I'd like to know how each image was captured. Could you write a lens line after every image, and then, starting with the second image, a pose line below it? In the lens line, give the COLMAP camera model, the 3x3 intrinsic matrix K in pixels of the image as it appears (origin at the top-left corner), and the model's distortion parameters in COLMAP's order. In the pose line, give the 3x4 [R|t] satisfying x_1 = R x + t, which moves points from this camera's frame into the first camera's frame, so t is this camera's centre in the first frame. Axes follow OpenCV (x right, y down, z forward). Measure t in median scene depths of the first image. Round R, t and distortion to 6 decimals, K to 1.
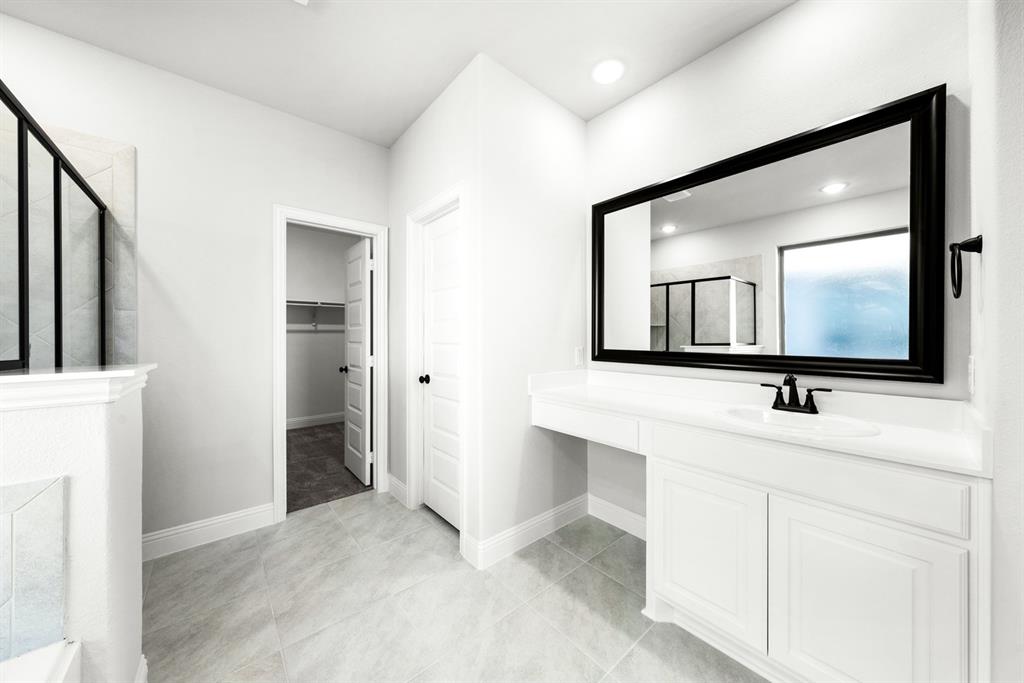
lens RADIAL K [[350.7, 0, 515.3], [0, 350.7, 338.4], [0, 0, 1]] dist [0.002276, 0.000038]
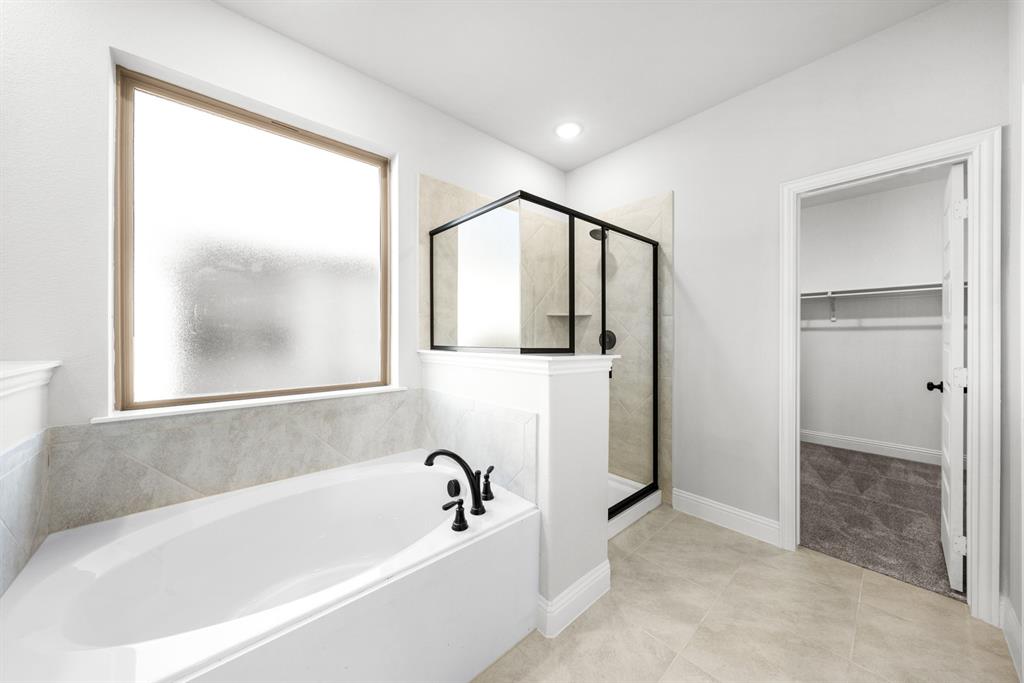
lens RADIAL K [[350.7, 0, 515.1], [0, 350.7, 336.5], [0, 0, 1]] dist [0.002276, 0.000038]
pose [[0.025822, 0.000938, -0.999666, 0.186431], [-0.005020, 0.999987, 0.000809, 0.000227], [0.999654, 0.004998, 0.025827, 0.317250]]
